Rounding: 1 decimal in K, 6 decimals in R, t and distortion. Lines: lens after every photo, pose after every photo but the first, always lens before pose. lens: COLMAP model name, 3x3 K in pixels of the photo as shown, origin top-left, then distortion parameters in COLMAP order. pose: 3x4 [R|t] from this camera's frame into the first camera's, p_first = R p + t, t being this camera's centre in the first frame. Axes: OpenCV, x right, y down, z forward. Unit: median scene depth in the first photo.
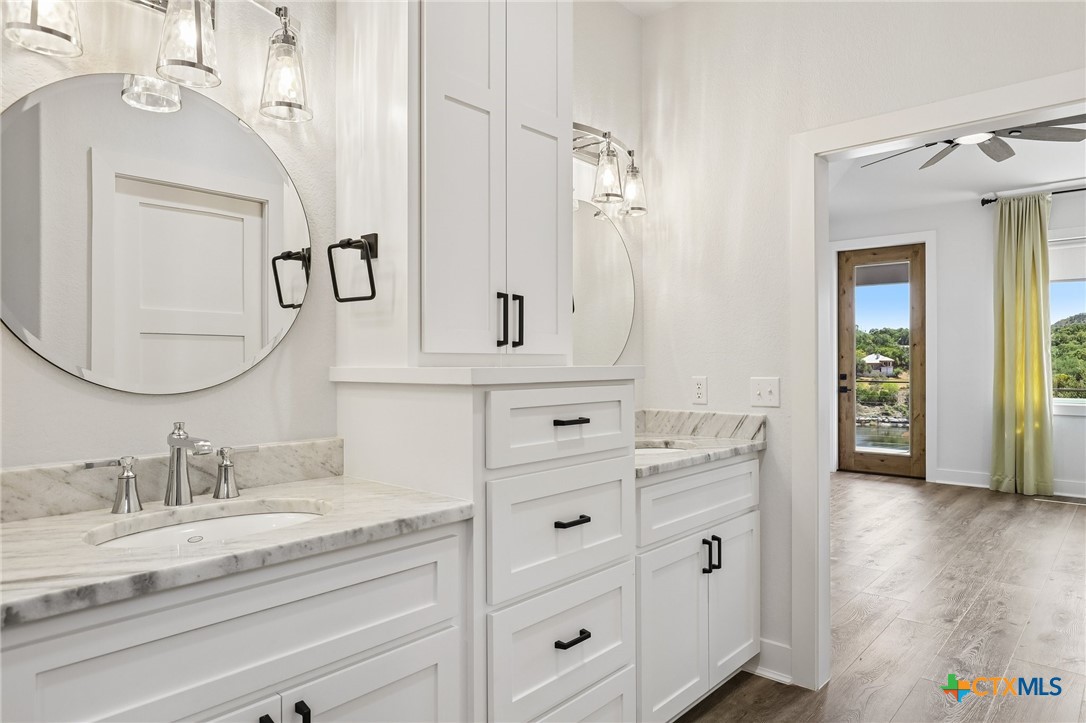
lens RADIAL K [[671.2, 0, 543.0], [0, 671.2, 361.5], [0, 0, 1]] dist [0.001865, -0.000719]
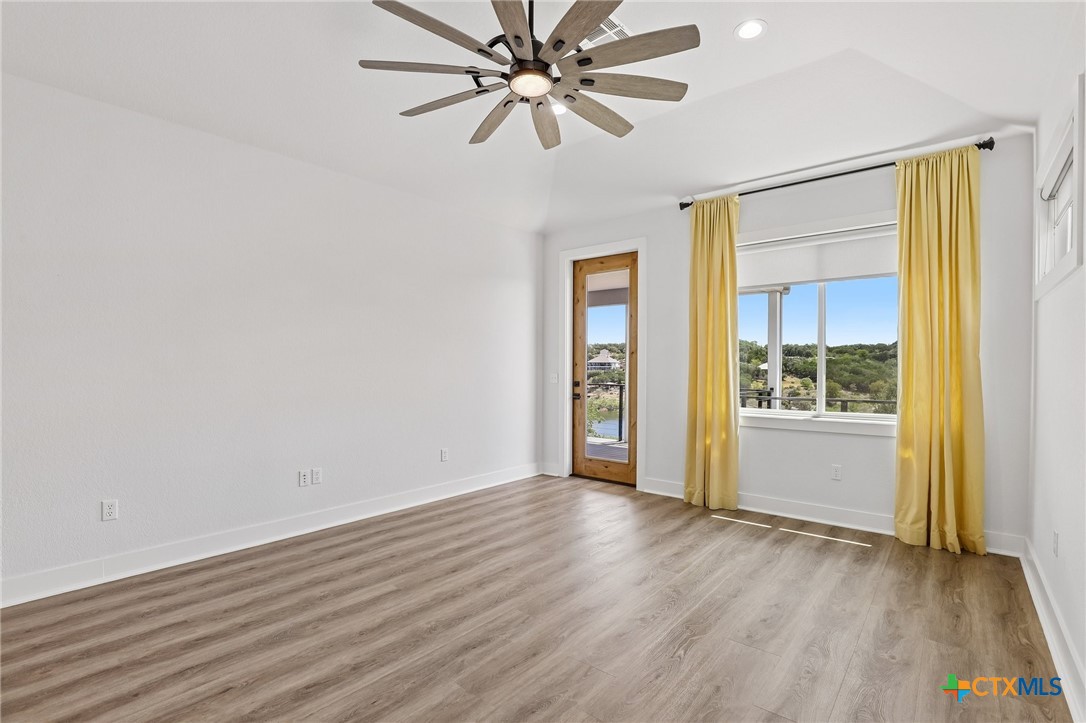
lens RADIAL K [[500.7, 0, 544.2], [0, 500.7, 372.3], [0, 0, 1]] dist [-0.017605, 0.000285]
pose [[0.999385, 0.006214, 0.034517, 0.438726], [-0.006603, 0.999916, 0.011178, -0.003558], [-0.034445, -0.011399, 0.999342, 0.285545]]
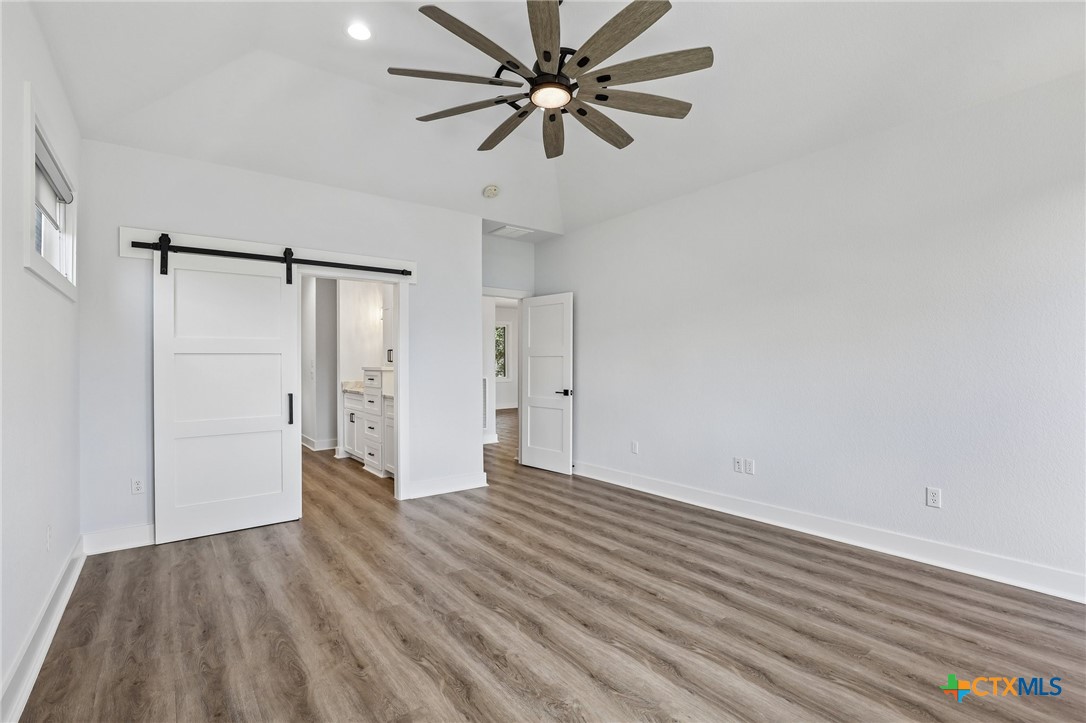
lens RADIAL K [[499.5, 0, 544.8], [0, 499.5, 365.6], [0, 0, 1]] dist [-0.022113, 0.000838]
pose [[-0.177666, 0.006436, -0.984070, 0.842192], [0.005893, 0.999968, 0.005476, -0.000662], [0.984073, -0.004826, -0.177698, 0.752591]]
